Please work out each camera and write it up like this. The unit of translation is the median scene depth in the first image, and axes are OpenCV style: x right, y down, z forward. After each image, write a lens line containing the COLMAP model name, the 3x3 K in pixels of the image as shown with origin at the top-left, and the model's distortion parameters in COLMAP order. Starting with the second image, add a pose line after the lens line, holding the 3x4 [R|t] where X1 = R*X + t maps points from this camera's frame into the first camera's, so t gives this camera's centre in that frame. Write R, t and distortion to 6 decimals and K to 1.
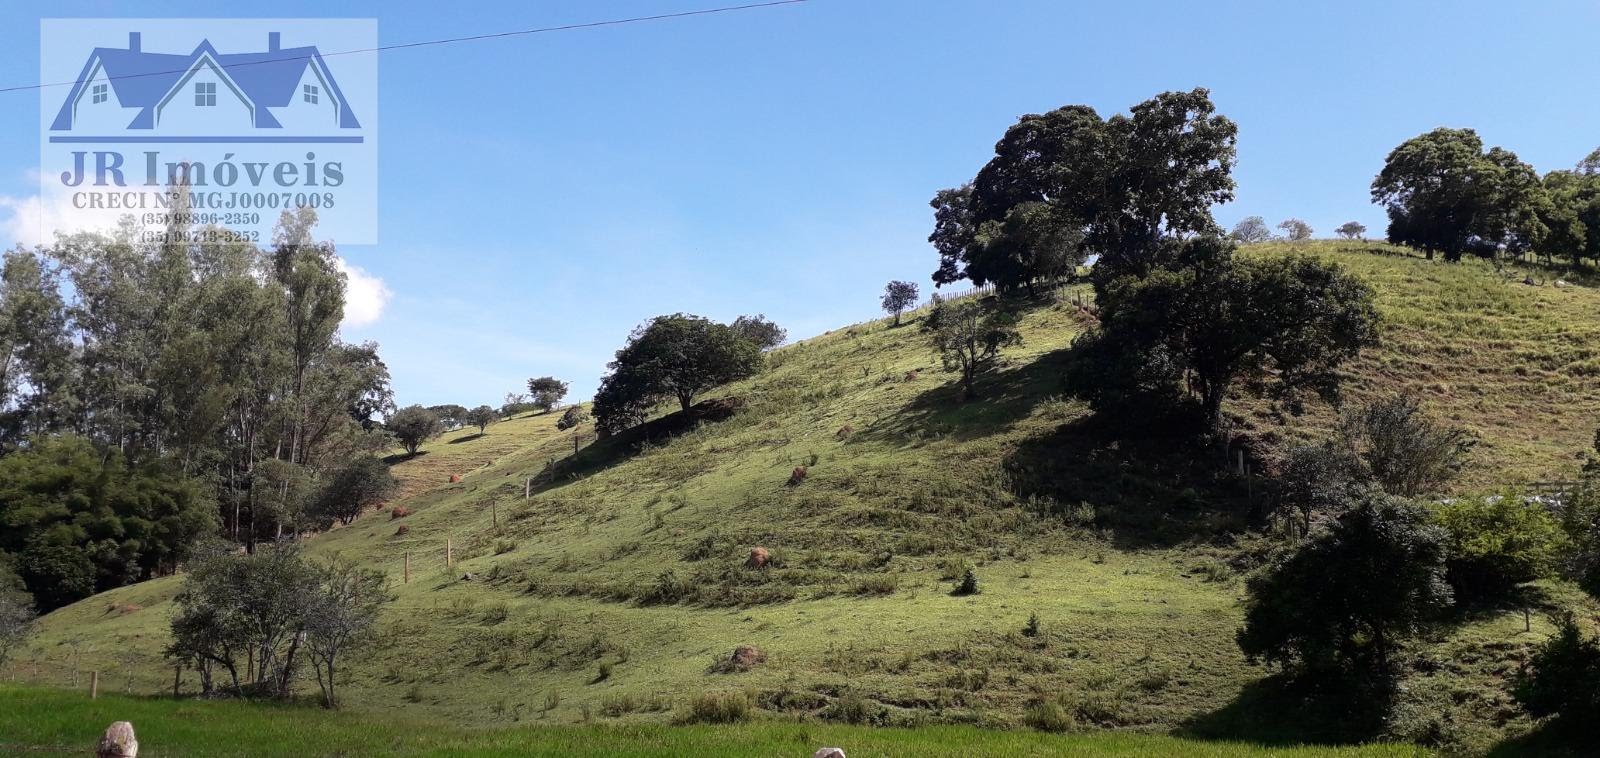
lens RADIAL K [[1279.7, 0, 810.4], [0, 1279.7, 401.6], [0, 0, 1]] dist [0.104637, -0.184172]
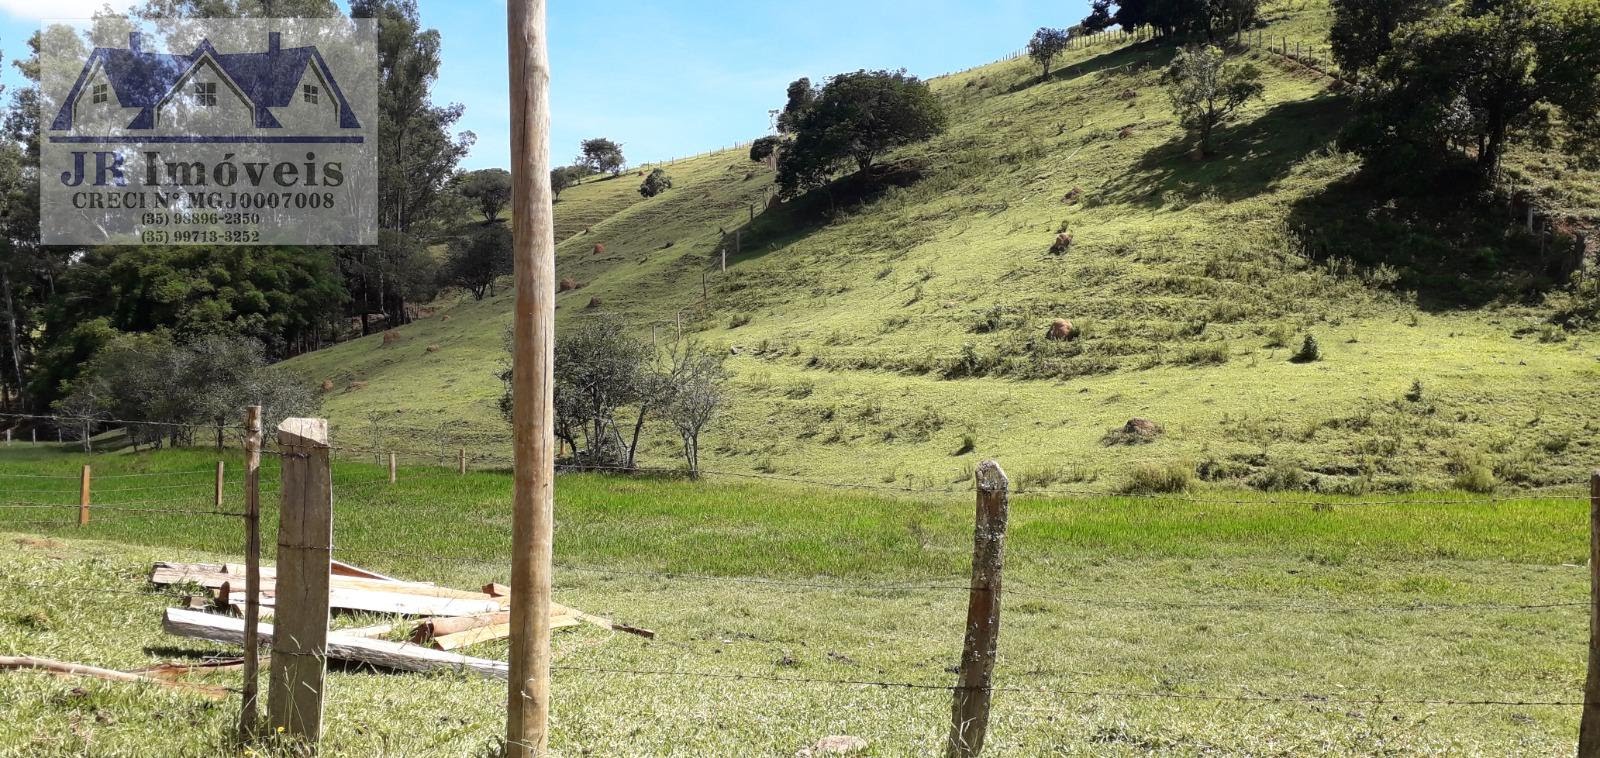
lens RADIAL K [[1279.7, 0, 818.5], [0, 1279.7, 438.6], [0, 0, 1]] dist [0.104637, -0.184172]
pose [[0.999818, -0.018308, 0.005291, -0.208305], [0.016764, 0.976986, 0.212645, -0.008606], [-0.009063, -0.212518, 0.977115, 0.007824]]
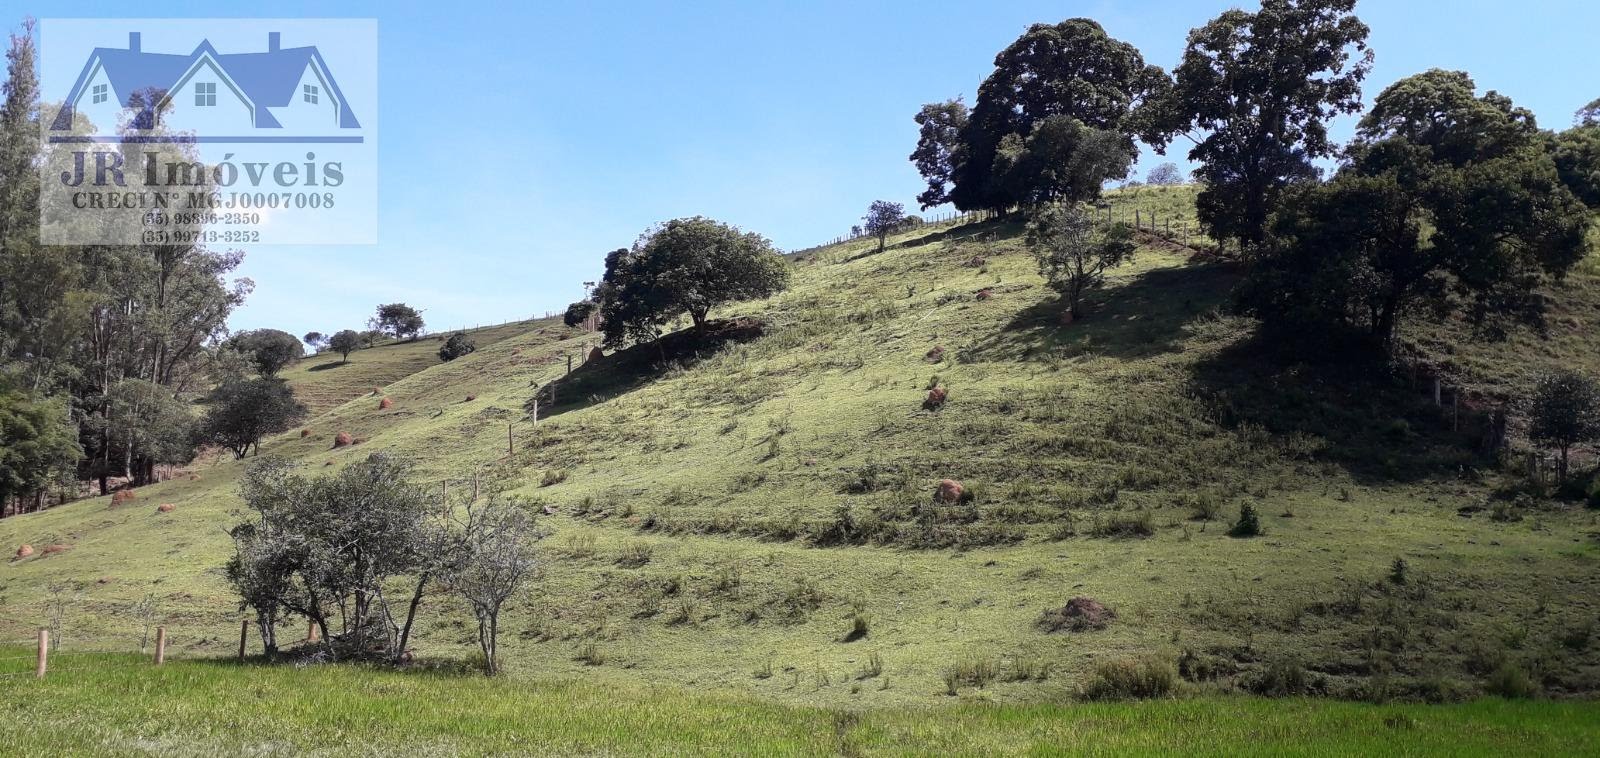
lens RADIAL K [[1279.7, 0, 818.2], [0, 1279.7, 412.8], [0, 0, 1]] dist [0.104637, -0.184172]
pose [[0.987068, 0.021137, 0.158901, -0.228699], [-0.028762, 0.998535, 0.045843, 0.031620], [-0.157699, -0.049820, 0.986230, 0.172257]]
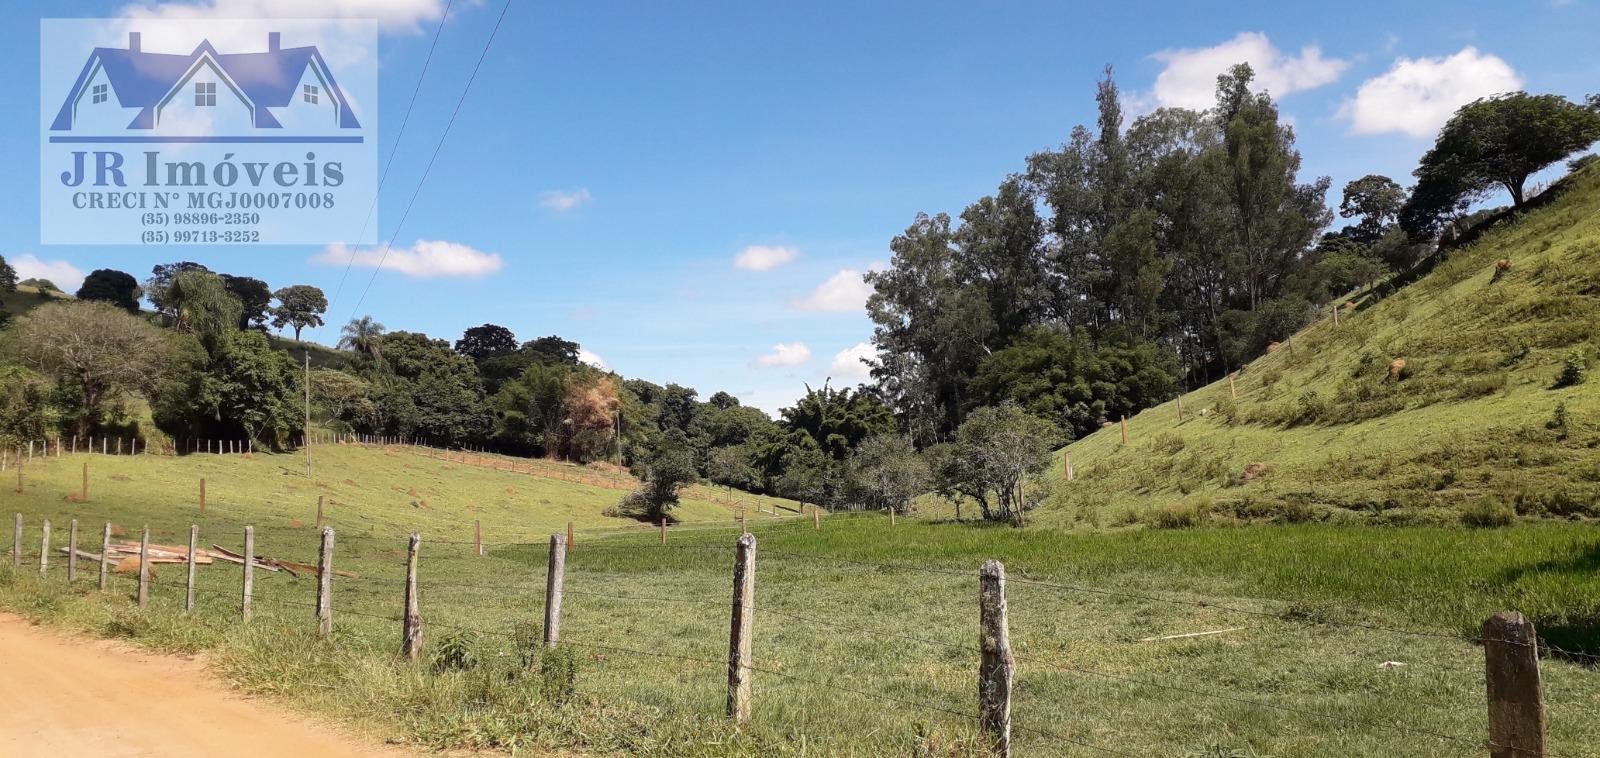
lens RADIAL K [[1279.7, 0, 792.8], [0, 1279.7, 396.9], [0, 0, 1]] dist [0.104637, -0.184172]
pose [[0.649854, -0.113548, -0.751530, 0.359891], [0.206118, 0.978053, 0.030458, 0.013298], [0.731578, -0.174697, 0.658995, -0.007055]]
